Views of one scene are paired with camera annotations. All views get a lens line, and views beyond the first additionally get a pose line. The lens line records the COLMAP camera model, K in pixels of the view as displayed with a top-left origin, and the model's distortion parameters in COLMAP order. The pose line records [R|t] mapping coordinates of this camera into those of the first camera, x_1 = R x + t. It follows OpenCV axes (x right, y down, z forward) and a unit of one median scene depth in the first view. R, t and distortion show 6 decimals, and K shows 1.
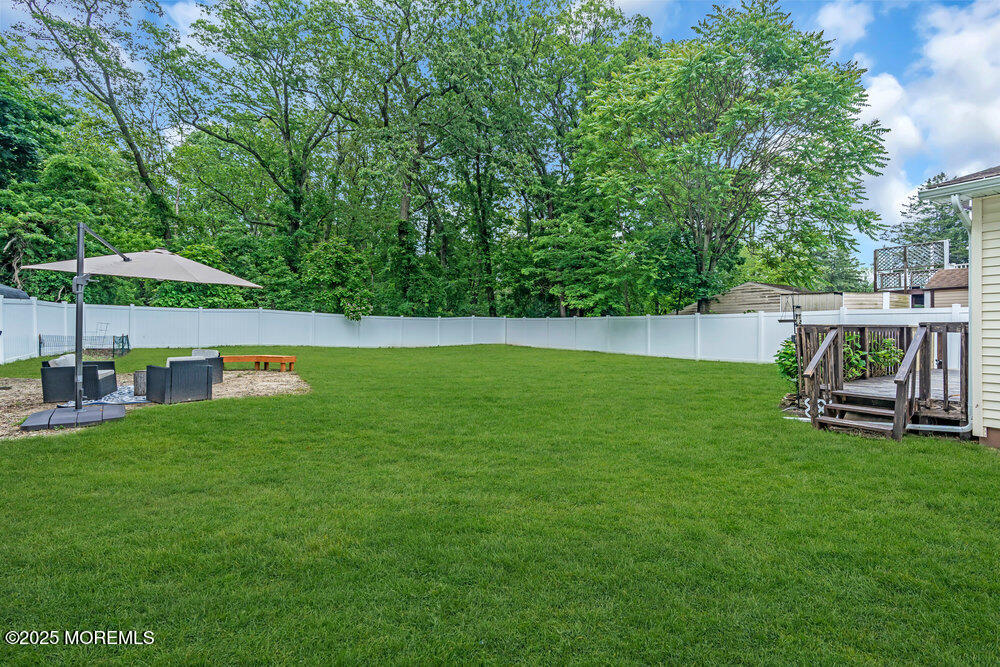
lens RADIAL K [[458.3, 0, 503.8], [0, 458.3, 327.8], [0, 0, 1]] dist [-0.001649, 0.000298]
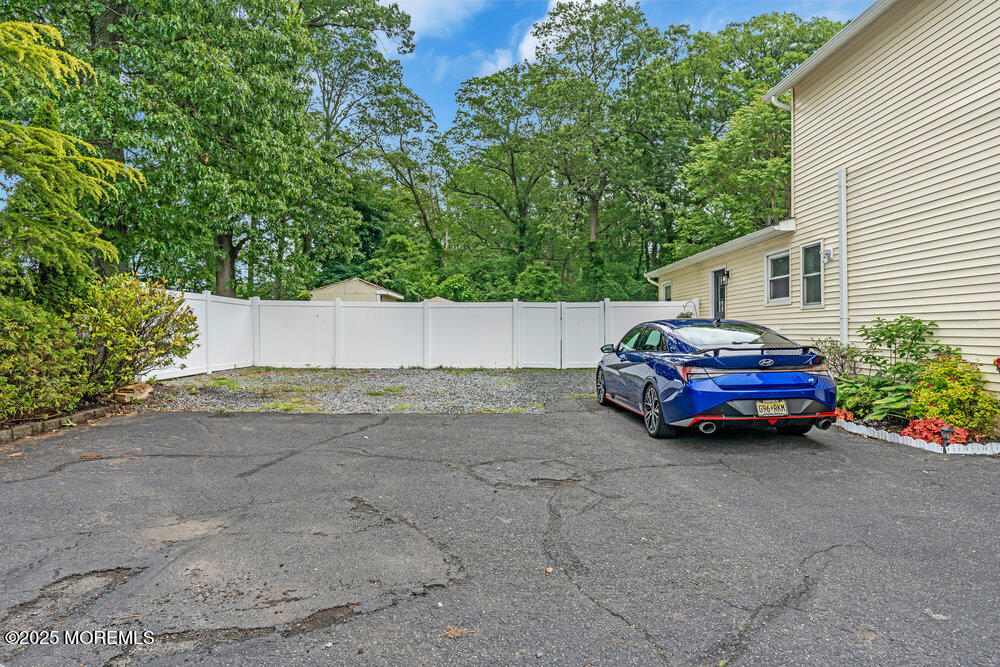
lens RADIAL K [[458.3, 0, 503.8], [0, 458.3, 327.8], [0, 0, 1]] dist [-0.001649, 0.000298]
pose [[0.877837, -0.000078, -0.478960, 0.185698], [-0.001078, 0.999997, -0.002139, 0.007727], [0.478959, 0.002394, 0.877834, -0.240544]]
